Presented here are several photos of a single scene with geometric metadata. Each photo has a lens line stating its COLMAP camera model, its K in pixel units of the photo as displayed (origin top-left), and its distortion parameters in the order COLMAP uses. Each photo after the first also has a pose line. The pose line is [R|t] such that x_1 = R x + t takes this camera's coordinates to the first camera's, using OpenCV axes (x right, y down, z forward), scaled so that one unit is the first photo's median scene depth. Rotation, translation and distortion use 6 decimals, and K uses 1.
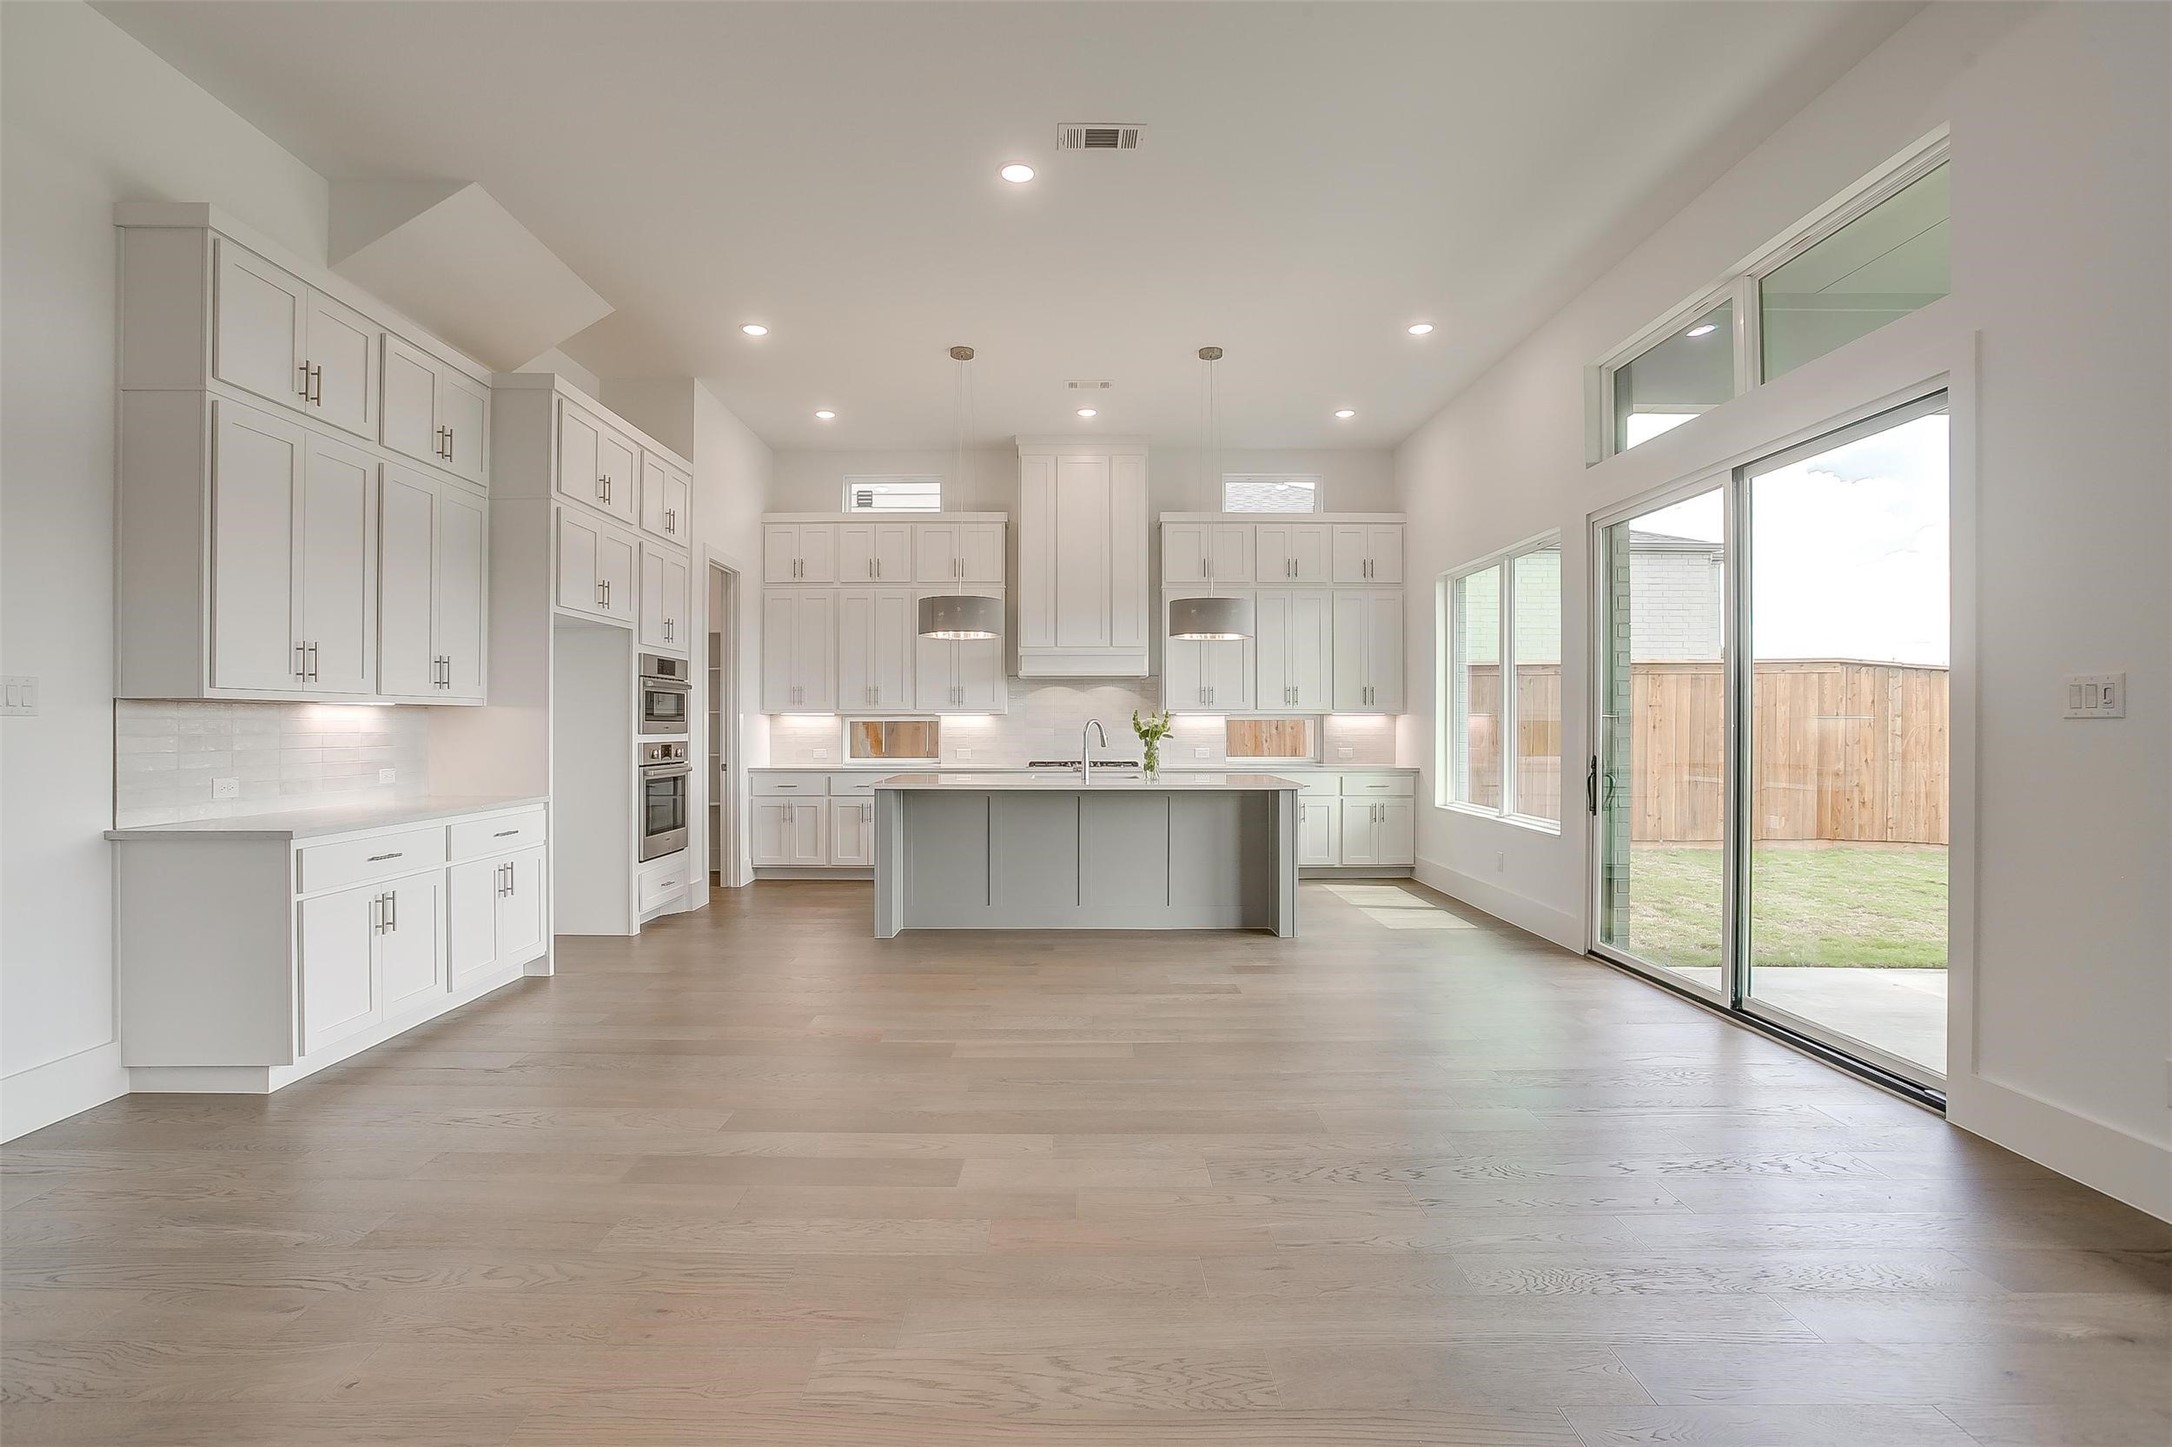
lens RADIAL K [[1082.1, 0, 1087.3], [0, 1082.1, 717.6], [0, 0, 1]] dist [-0.031752, 0.007627]
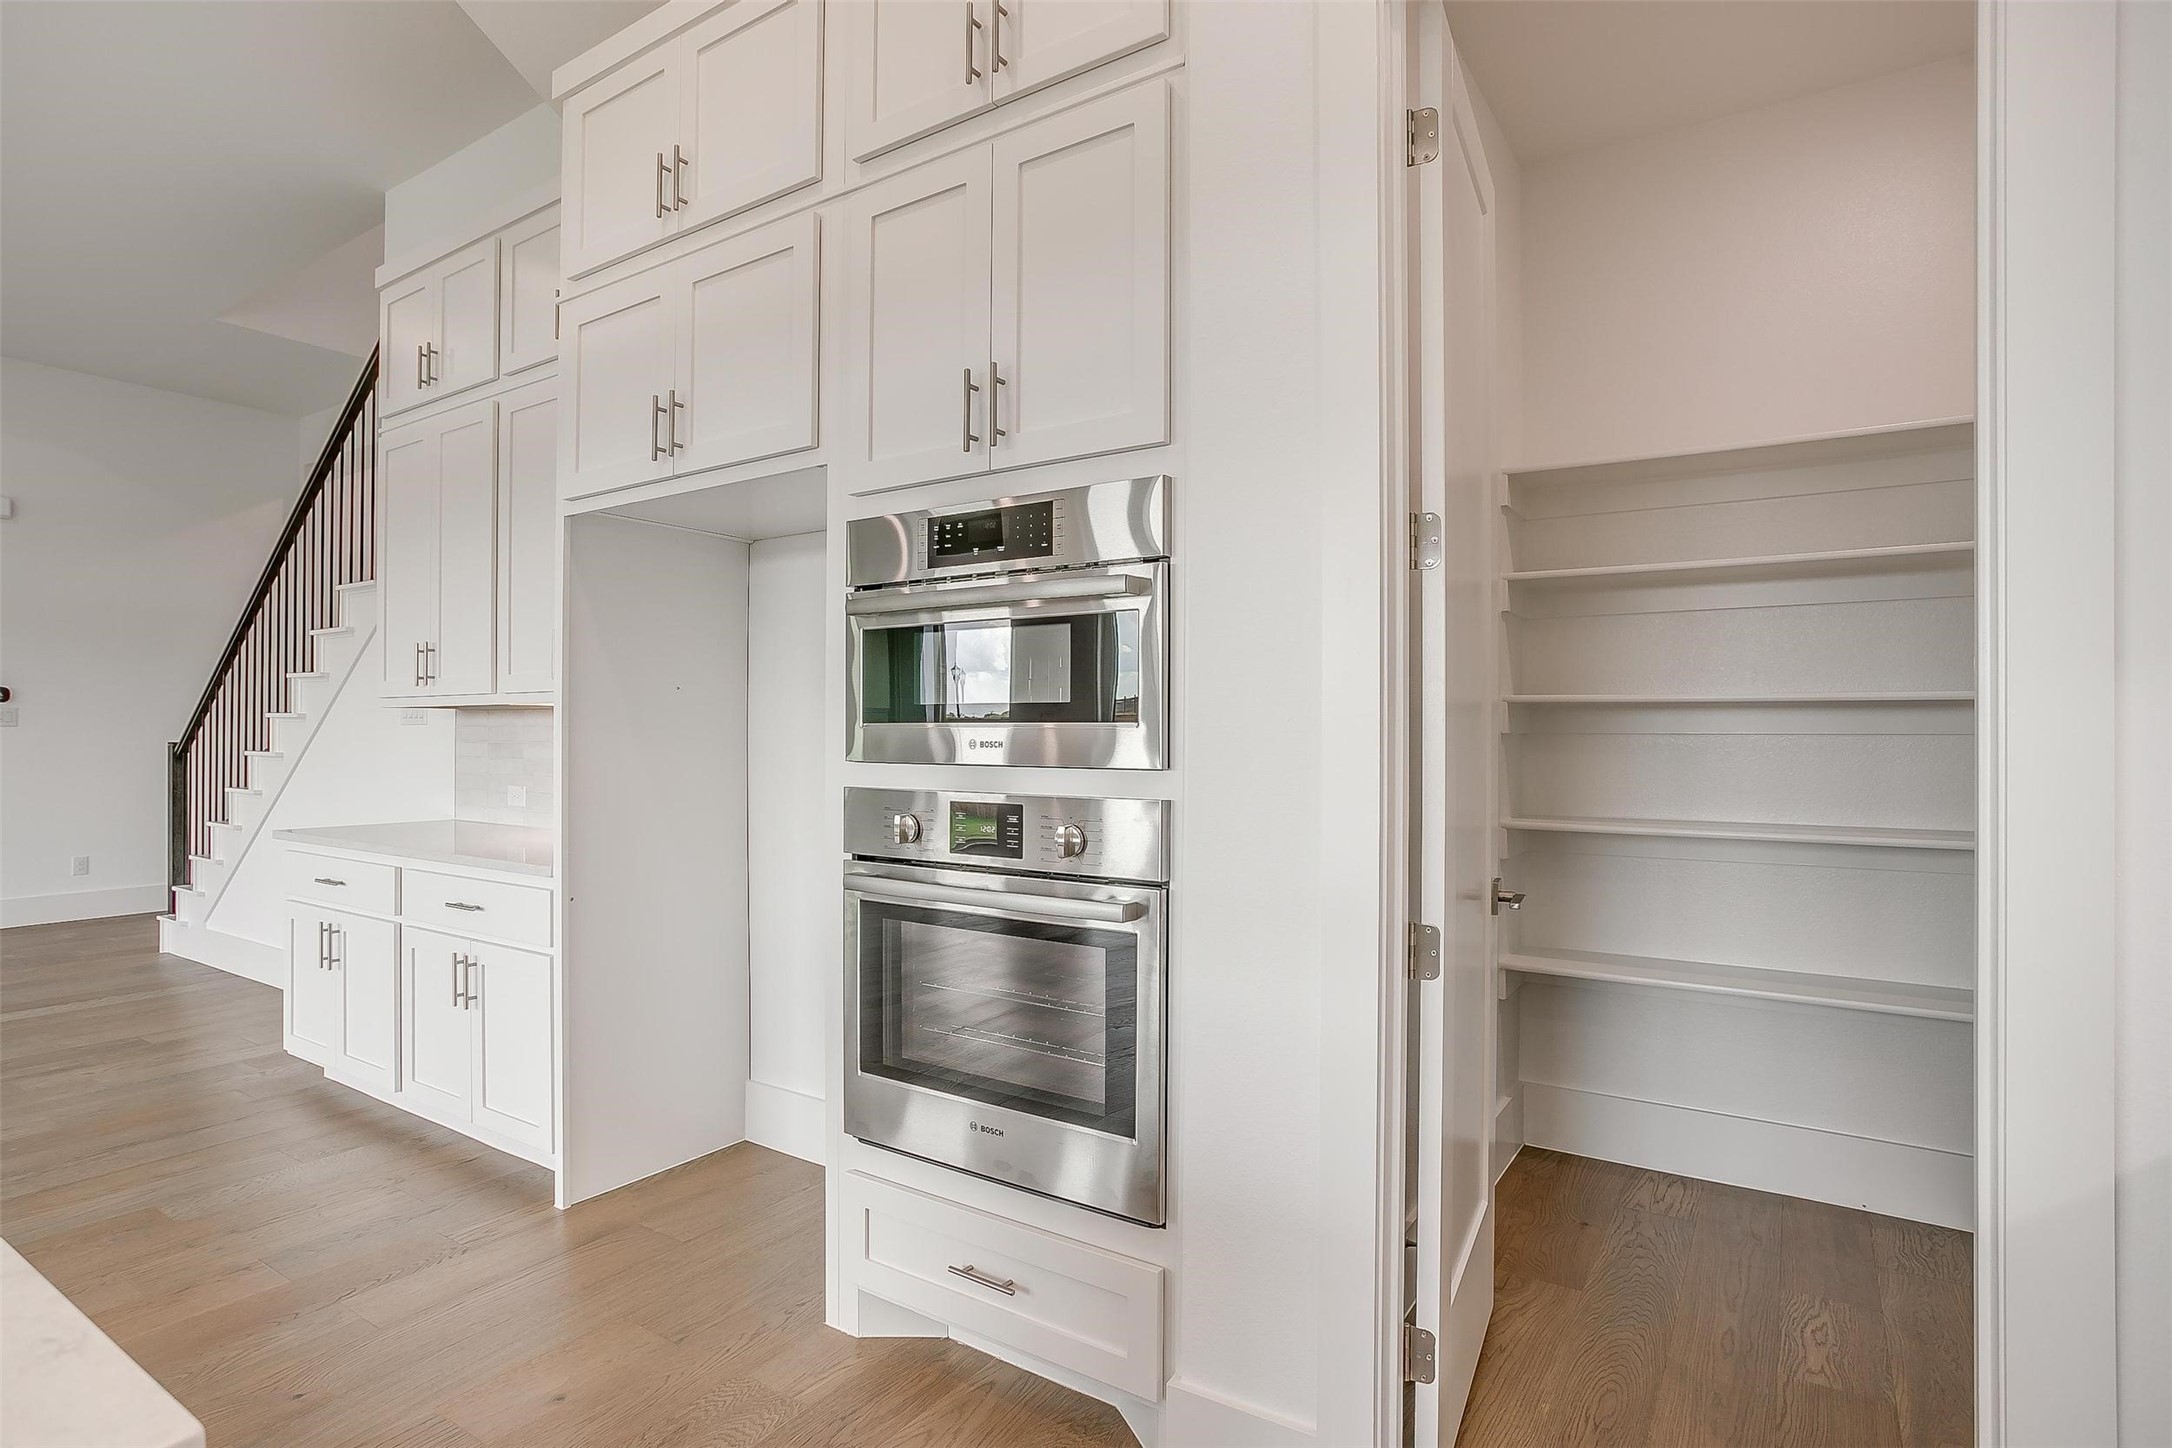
lens RADIAL K [[1095.2, 0, 1115.6], [0, 1095.2, 727.7], [0, 0, 1]] dist [-0.043537, 0.024754]
pose [[-0.558354, -0.004199, -0.829592, -0.128869], [0.002890, 0.999971, -0.007007, 0.005437], [0.829598, -0.006309, -0.558326, 0.929230]]
